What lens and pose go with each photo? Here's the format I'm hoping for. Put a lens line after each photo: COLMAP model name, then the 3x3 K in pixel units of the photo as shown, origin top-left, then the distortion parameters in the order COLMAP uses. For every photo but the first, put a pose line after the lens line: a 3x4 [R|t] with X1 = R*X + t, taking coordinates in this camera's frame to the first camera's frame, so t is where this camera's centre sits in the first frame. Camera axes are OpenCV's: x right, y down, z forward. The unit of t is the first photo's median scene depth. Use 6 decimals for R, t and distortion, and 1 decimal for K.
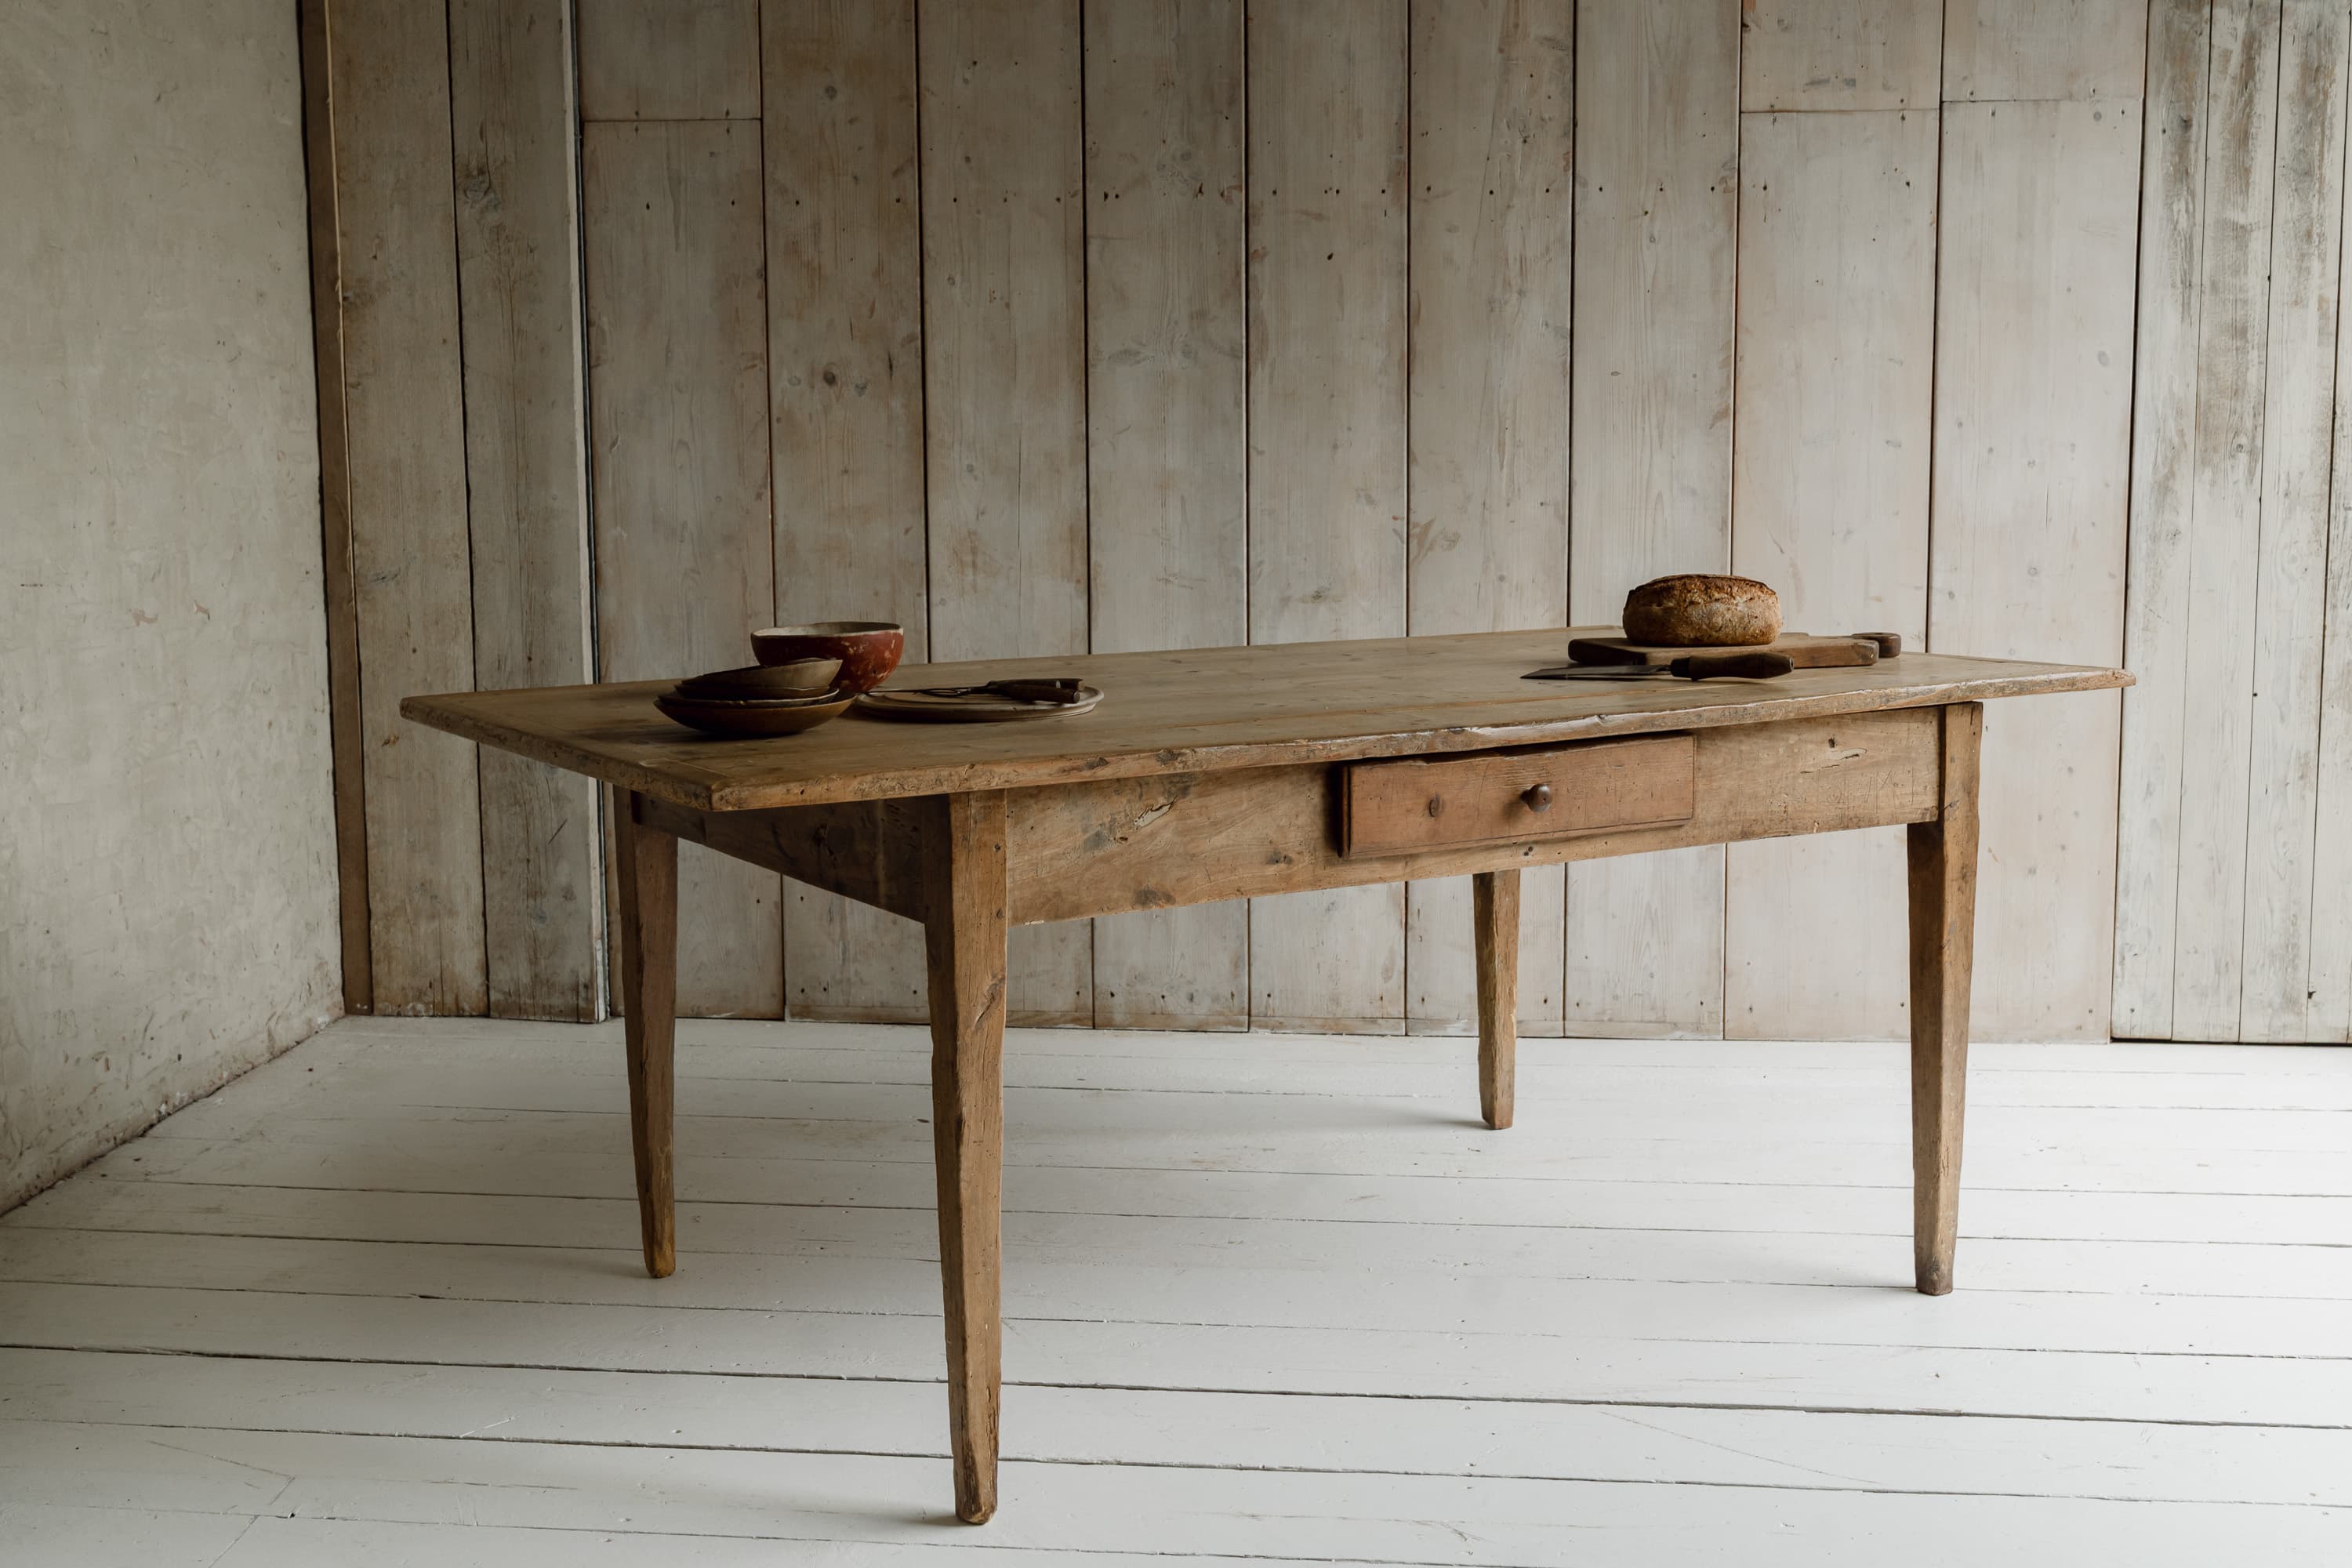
lens RADIAL K [[2624.8, 0, 1163.0], [0, 2624.8, 735.6], [0, 0, 1]] dist [-0.003593, 0.000000]
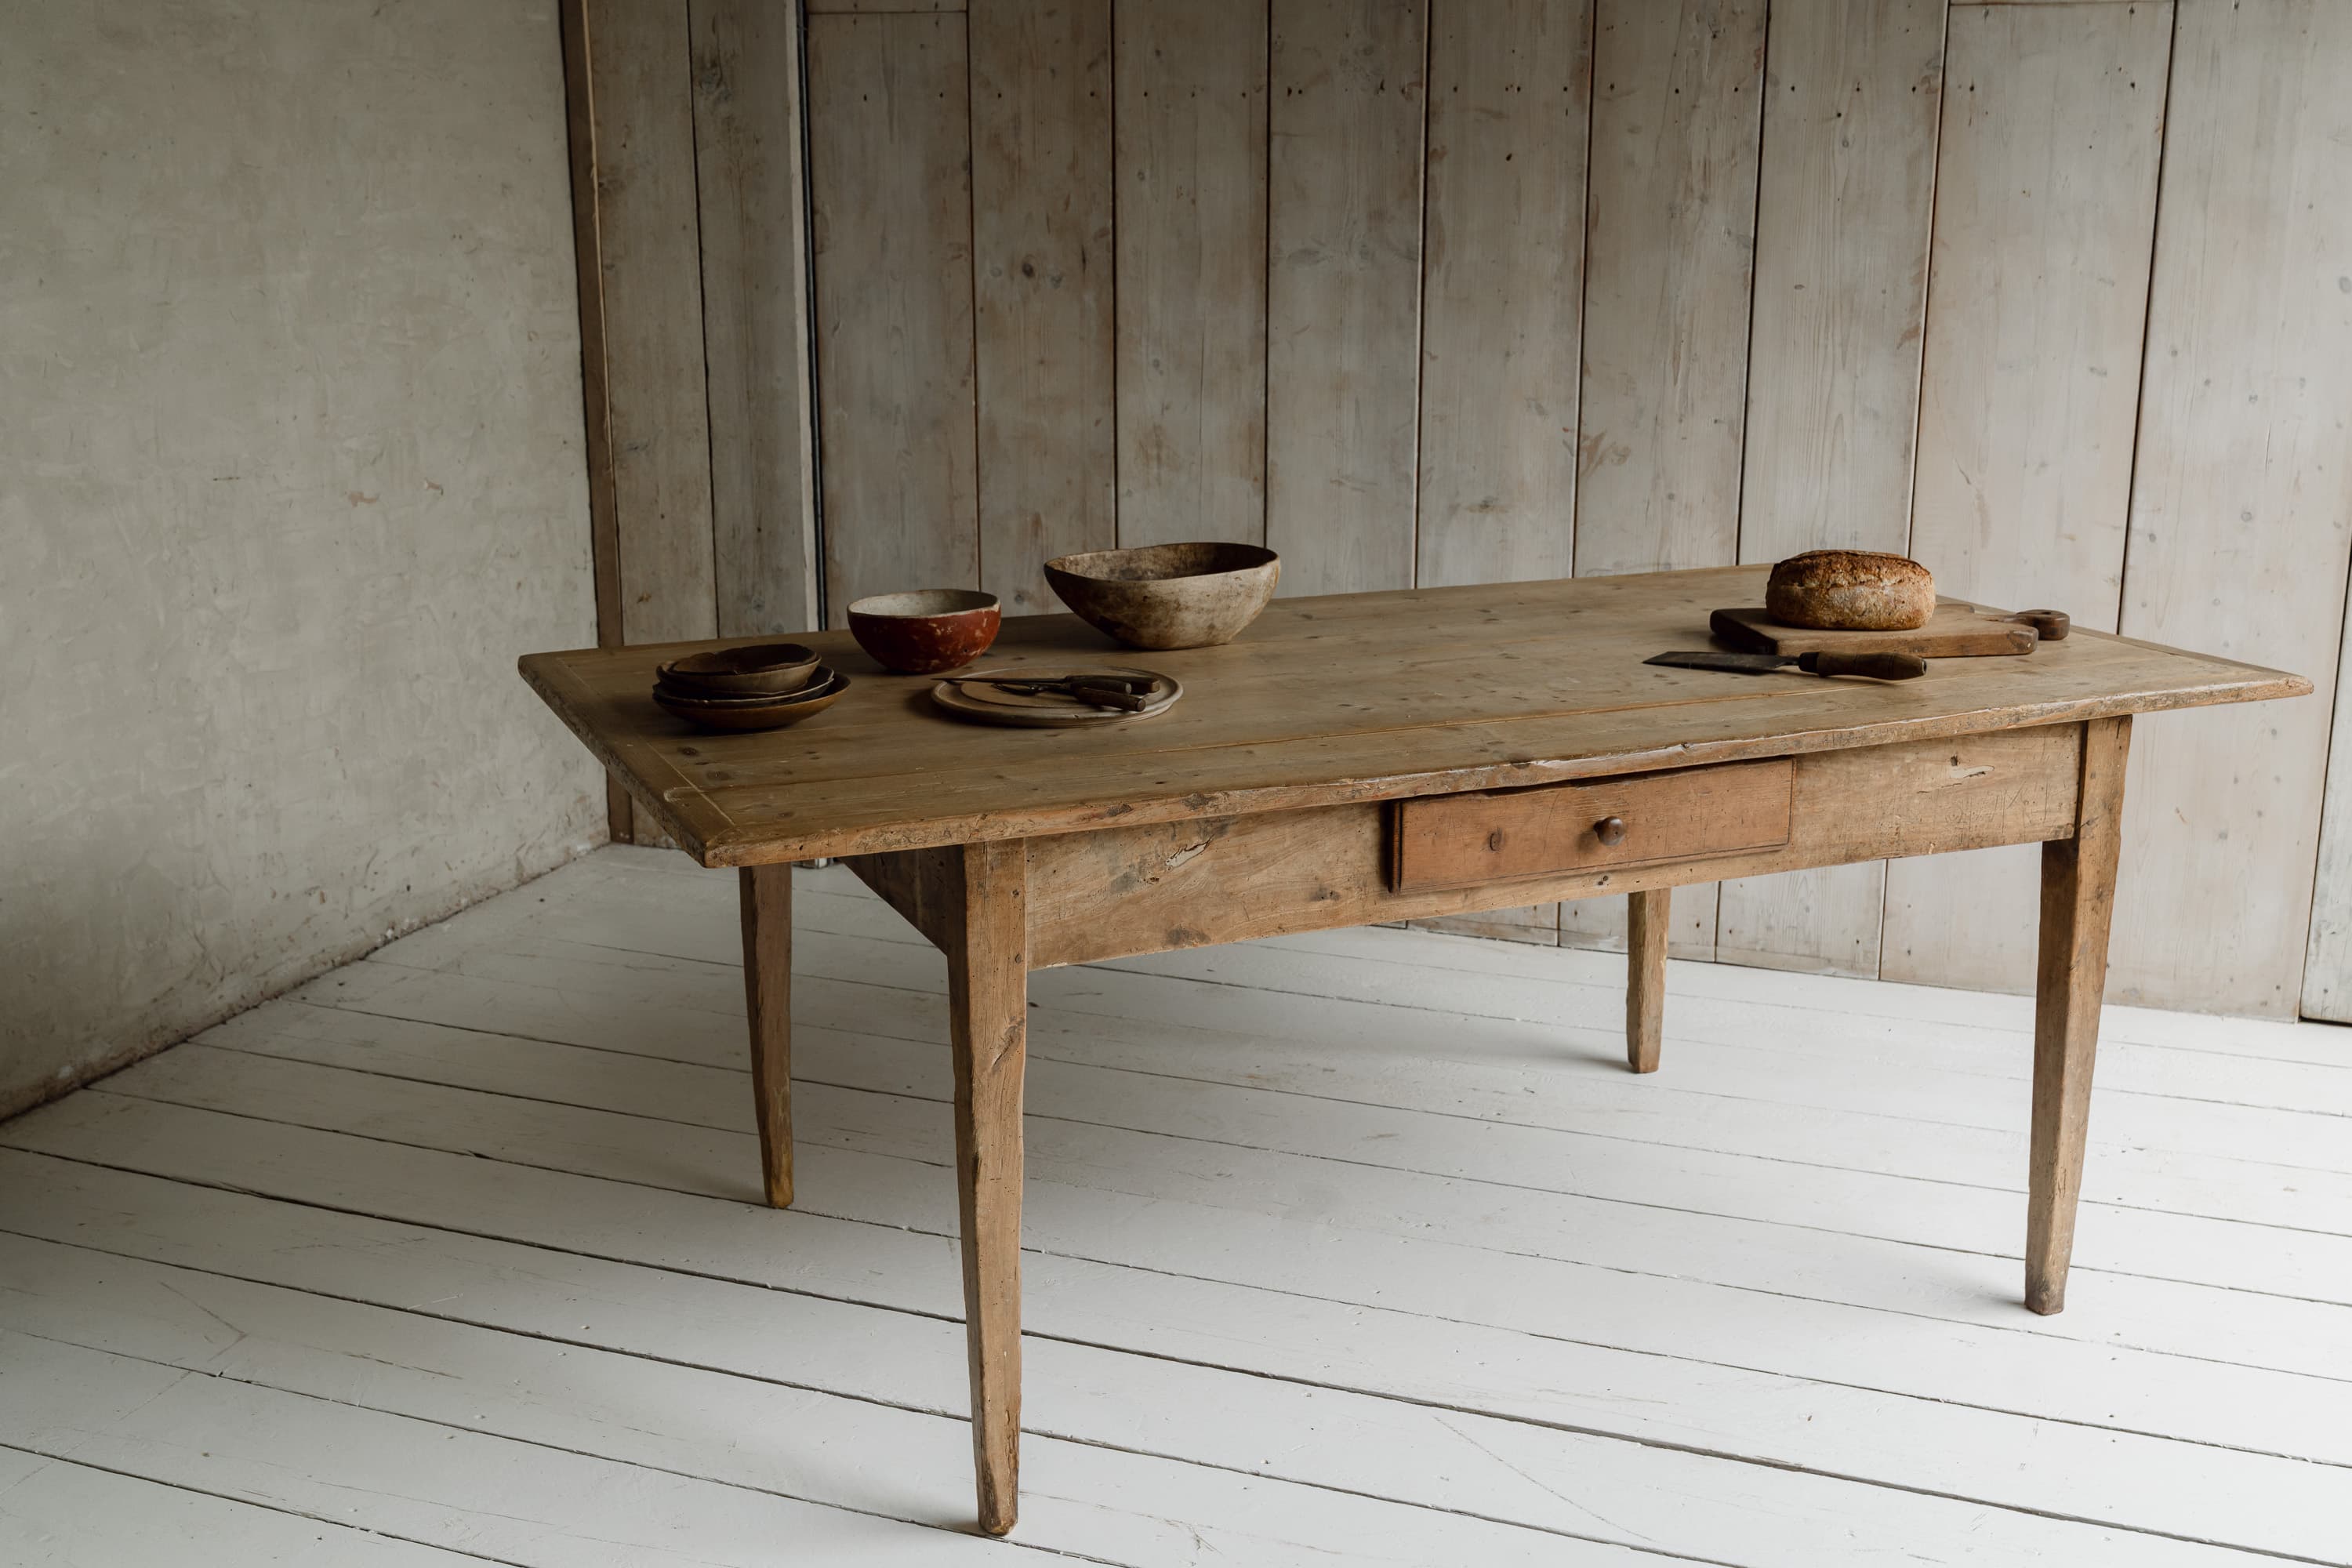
lens RADIAL K [[2493.7, 0, 1185.7], [0, 2493.7, 793.7], [0, 0, 1]] dist [0.000835, 0.000000]
pose [[0.968009, 0.070631, -0.240768, 0.185001], [-0.039605, 0.990545, 0.131349, -0.064969], [0.247768, -0.117611, 0.961654, 0.054025]]
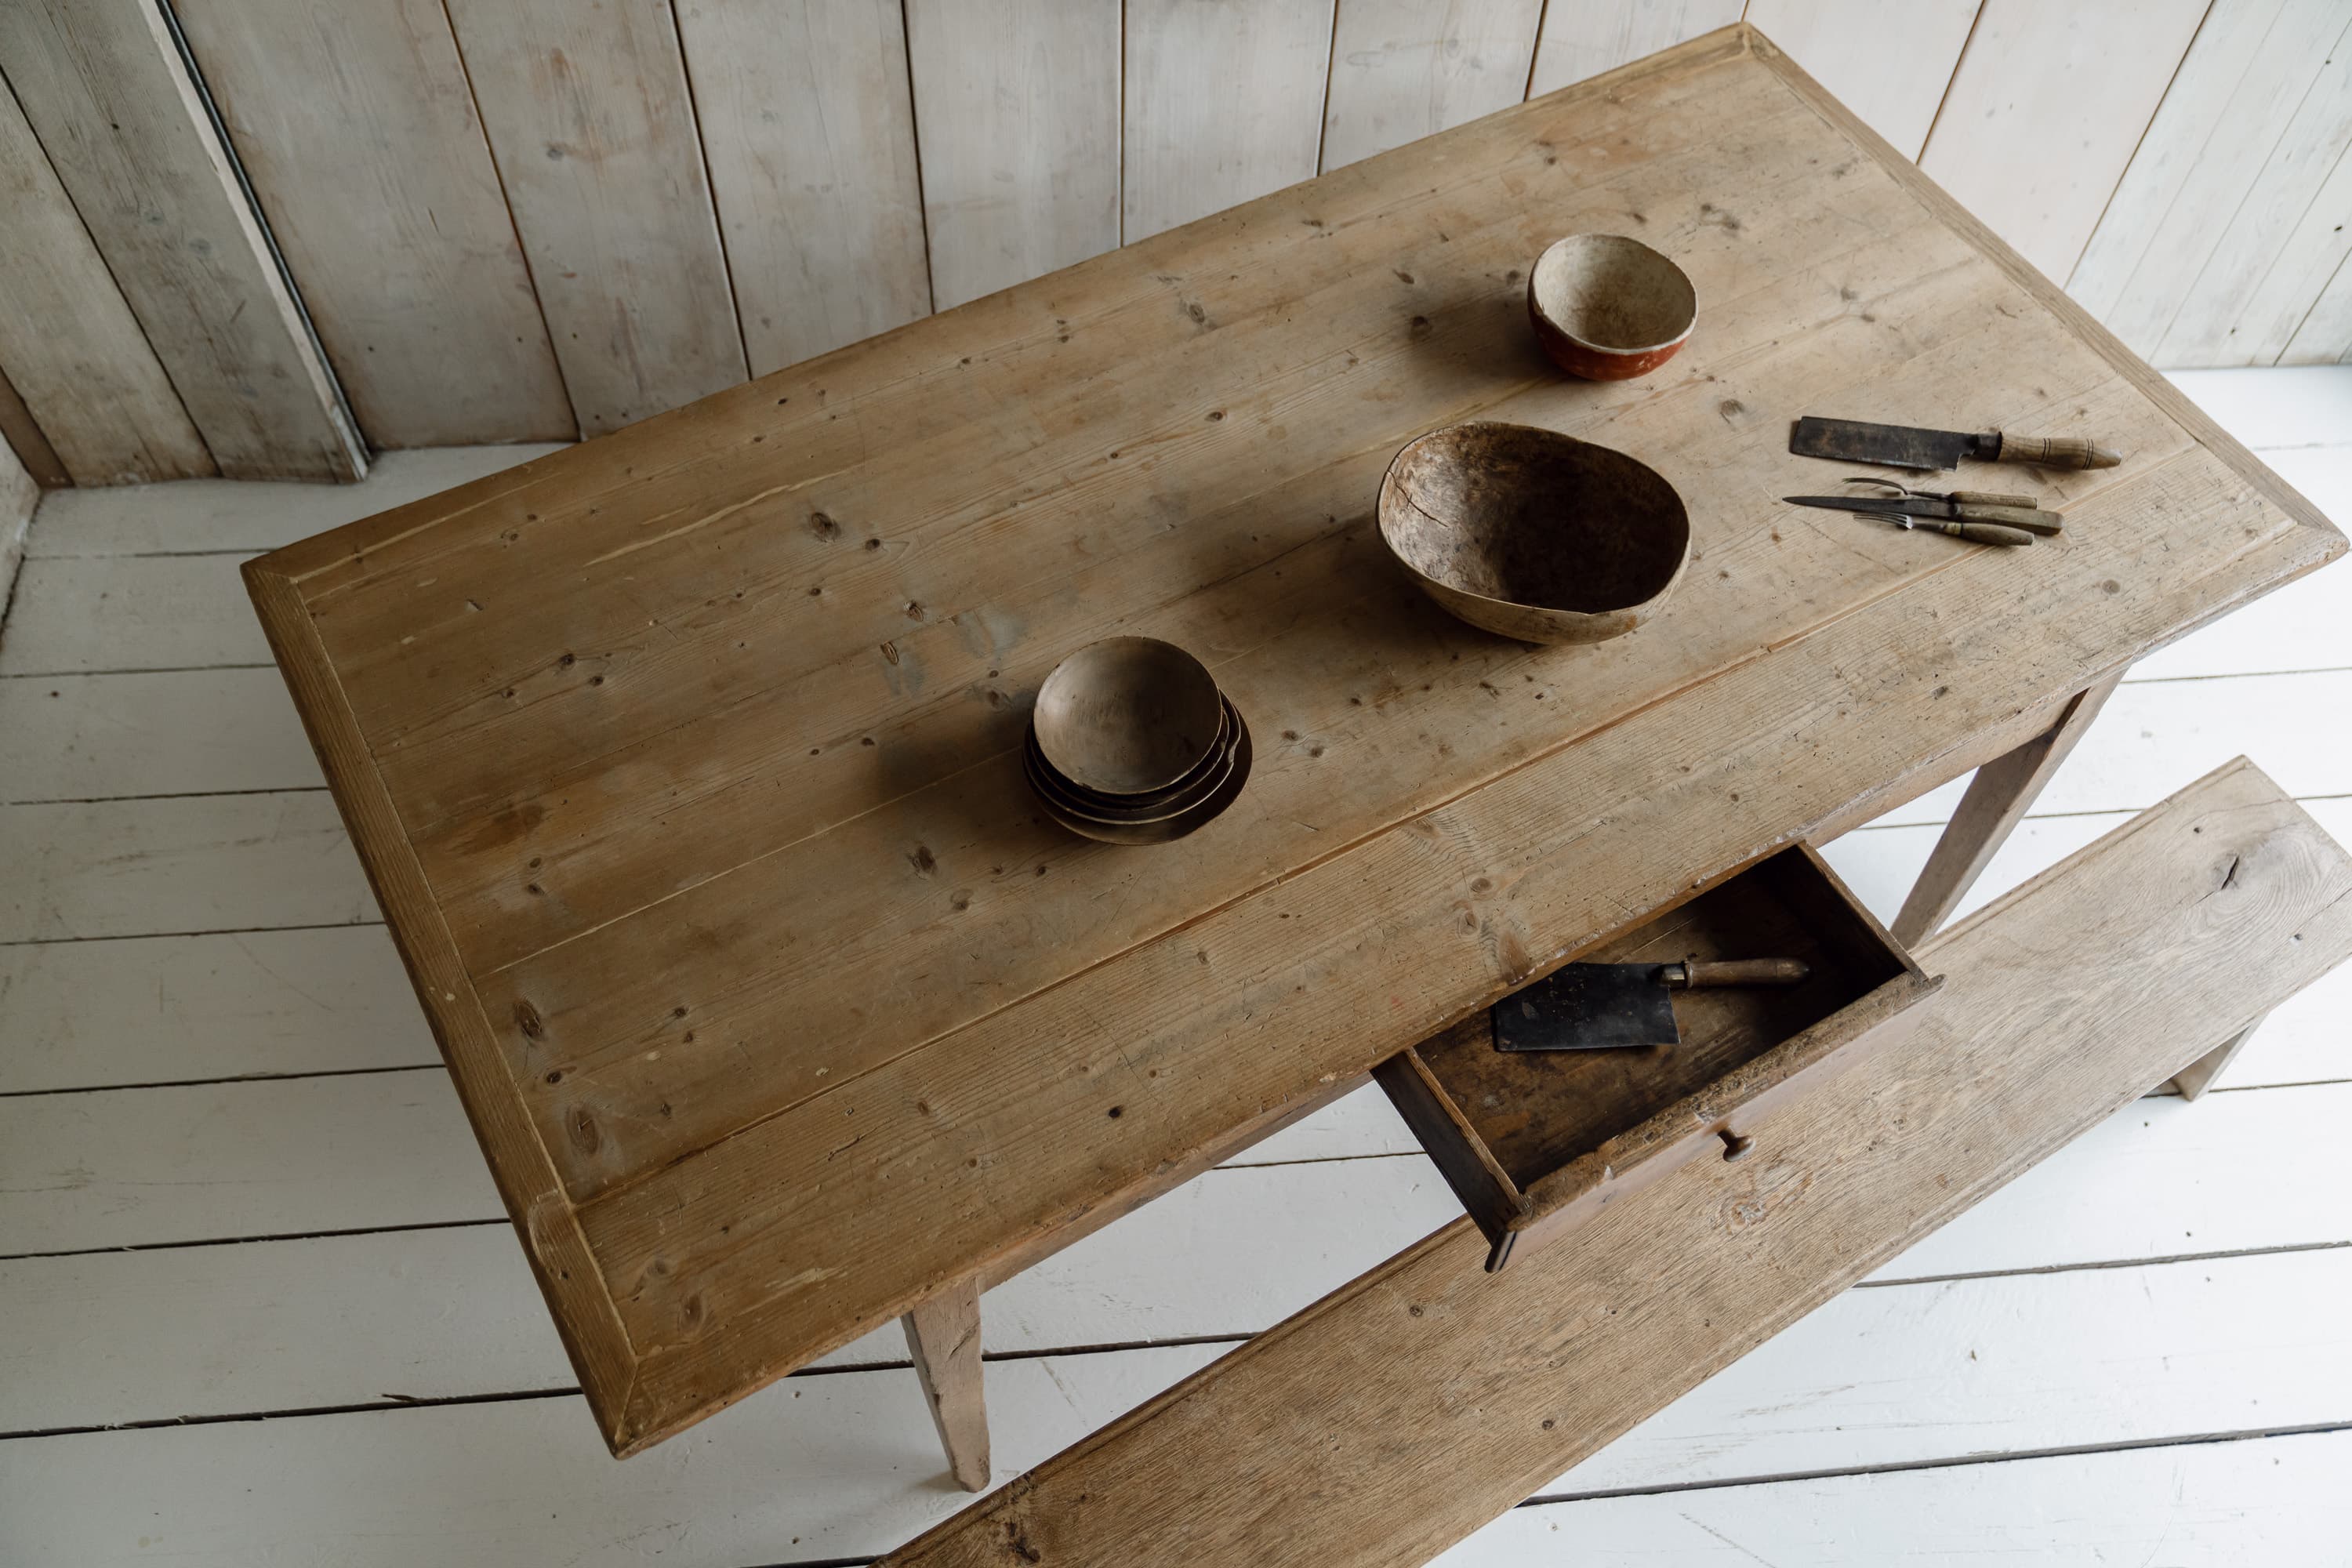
lens RADIAL K [[2013.3, 0, 1172.9], [0, 2013.3, 765.6], [0, 0, 1]] dist [-0.018404, 0.029645]
pose [[0.981759, -0.139153, 0.129558, -0.056935], [-0.005447, 0.660560, 0.750754, -0.333685], [-0.190050, -0.737765, 0.647753, 0.481605]]
